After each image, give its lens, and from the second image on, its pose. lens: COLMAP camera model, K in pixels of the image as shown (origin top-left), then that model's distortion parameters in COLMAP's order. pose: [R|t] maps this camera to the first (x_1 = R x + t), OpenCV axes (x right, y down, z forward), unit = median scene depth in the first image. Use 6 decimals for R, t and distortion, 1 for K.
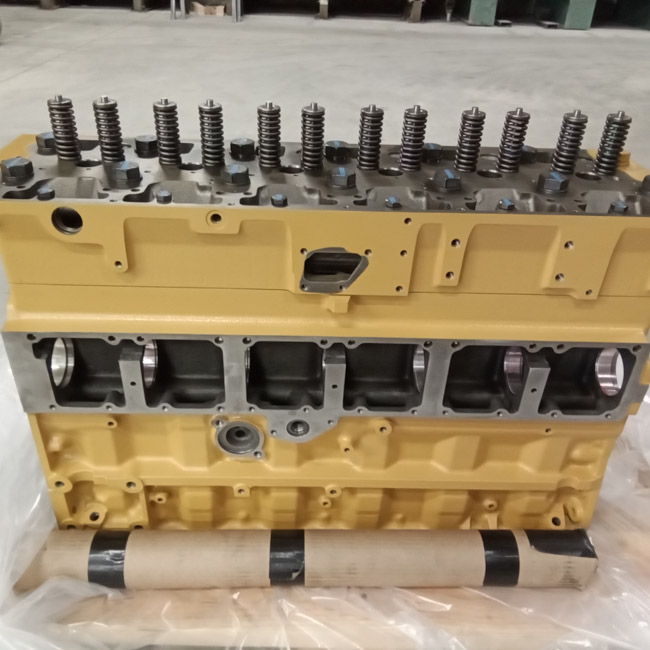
lens RADIAL K [[621.4, 0, 310.4], [0, 621.4, 343.2], [0, 0, 1]] dist [0.120739, -0.191408]
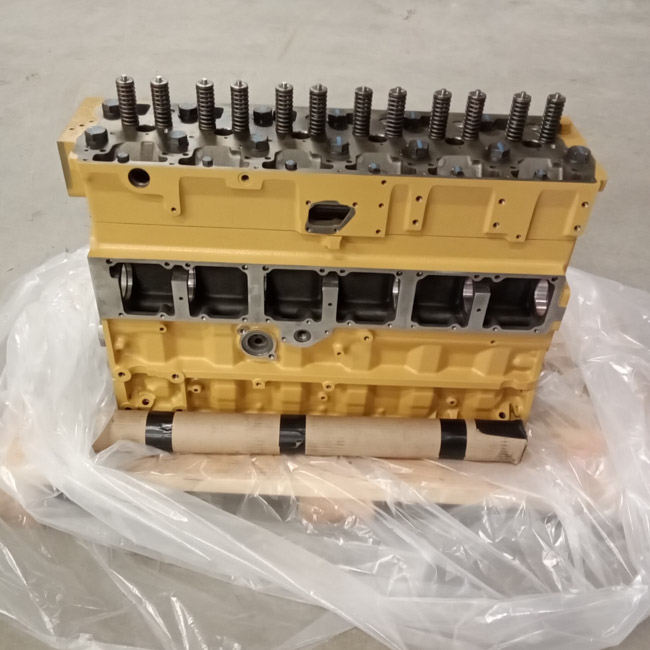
lens RADIAL K [[621.4, 0, 310.4], [0, 621.4, 343.2], [0, 0, 1]] dist [0.120739, -0.191408]
pose [[0.999659, 0.022326, -0.013525, 0.015620], [-0.020738, 0.993940, 0.107953, 0.008274], [0.015853, -0.107635, 0.994064, -0.315774]]
